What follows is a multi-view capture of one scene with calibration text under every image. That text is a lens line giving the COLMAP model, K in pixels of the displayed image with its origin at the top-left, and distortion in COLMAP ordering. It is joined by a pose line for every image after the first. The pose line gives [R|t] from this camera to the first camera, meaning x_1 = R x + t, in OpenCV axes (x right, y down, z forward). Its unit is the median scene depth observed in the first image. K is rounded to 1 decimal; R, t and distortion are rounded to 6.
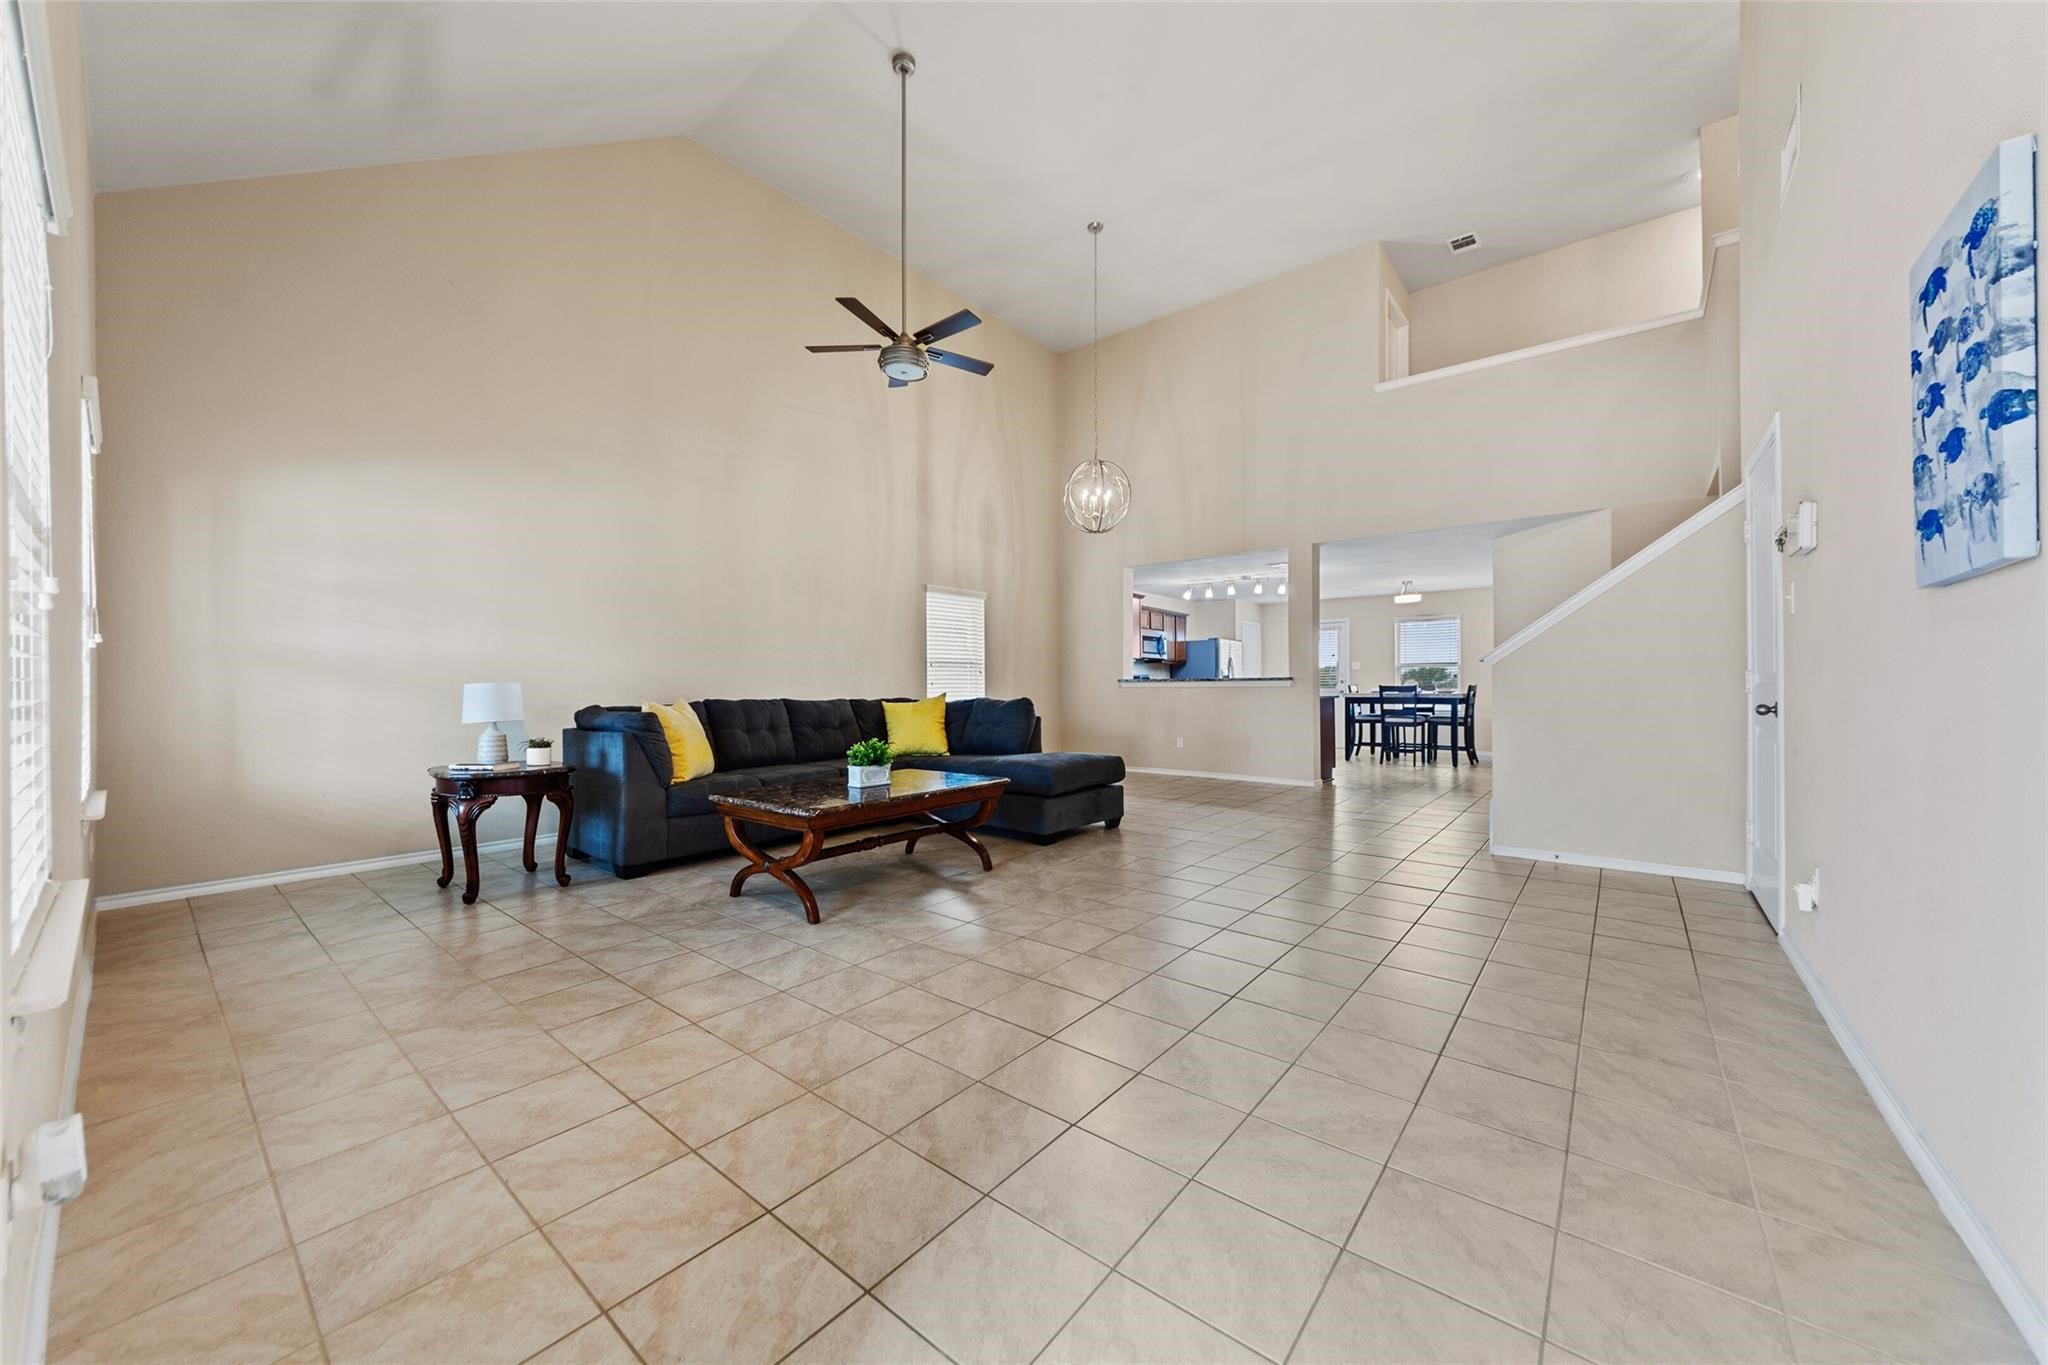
lens RADIAL K [[734.4, 0, 1018.1], [0, 734.4, 689.2], [0, 0, 1]] dist [0.002380, 0.000620]
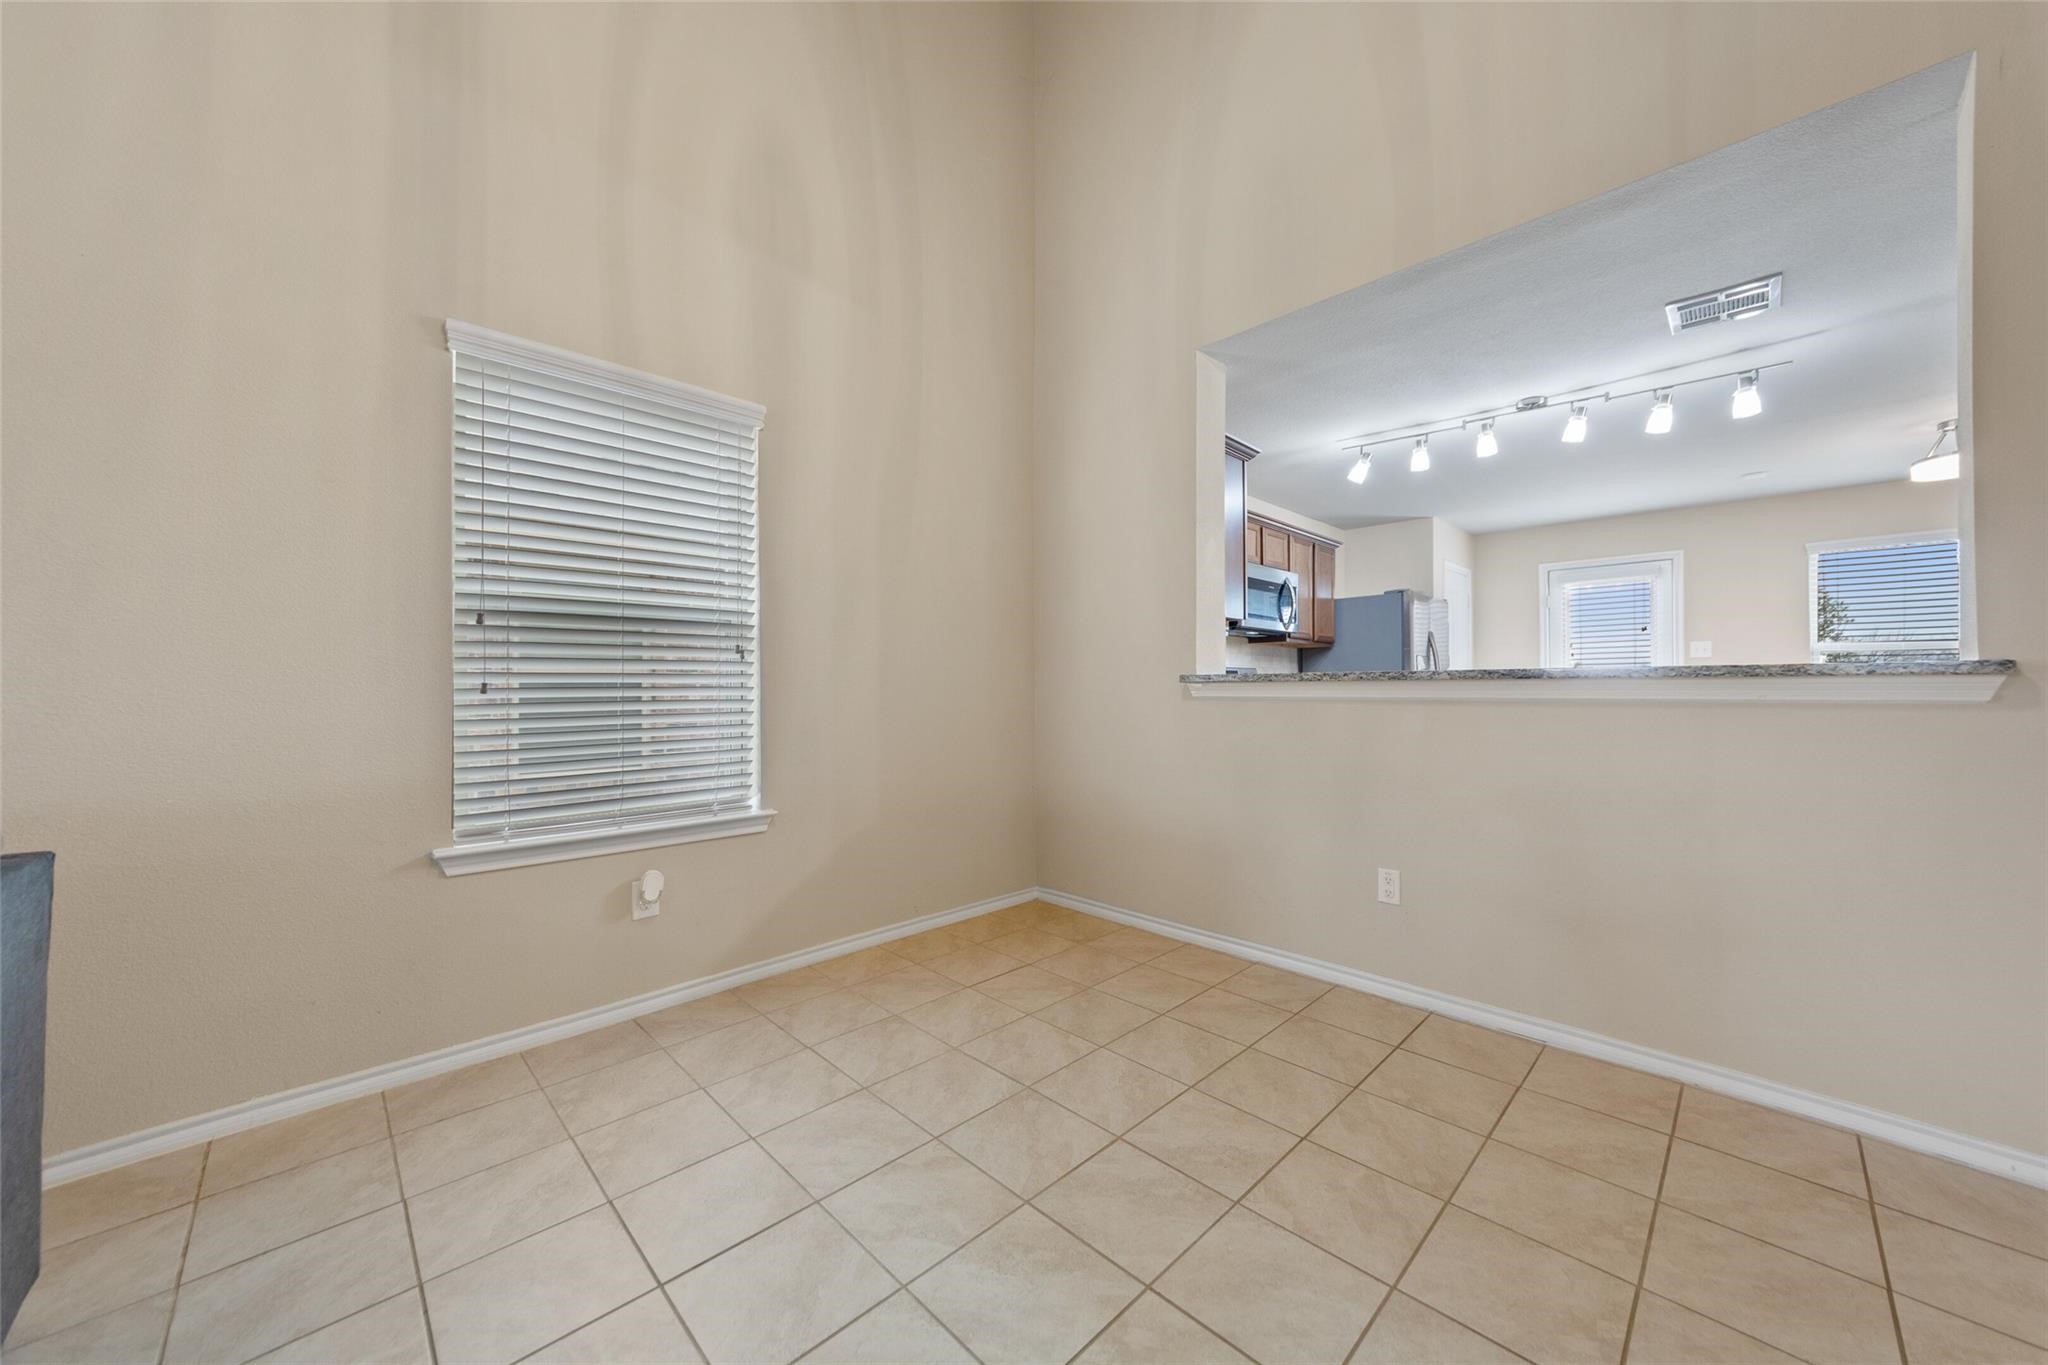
lens RADIAL K [[734.4, 0, 1031.7], [0, 734.4, 682.9], [0, 0, 1]] dist [0.002380, 0.000620]
pose [[0.995573, 0.001882, -0.093975, 0.079839], [-0.002725, 0.999957, -0.008836, -0.005100], [0.093954, 0.009053, 0.995535, 0.527461]]
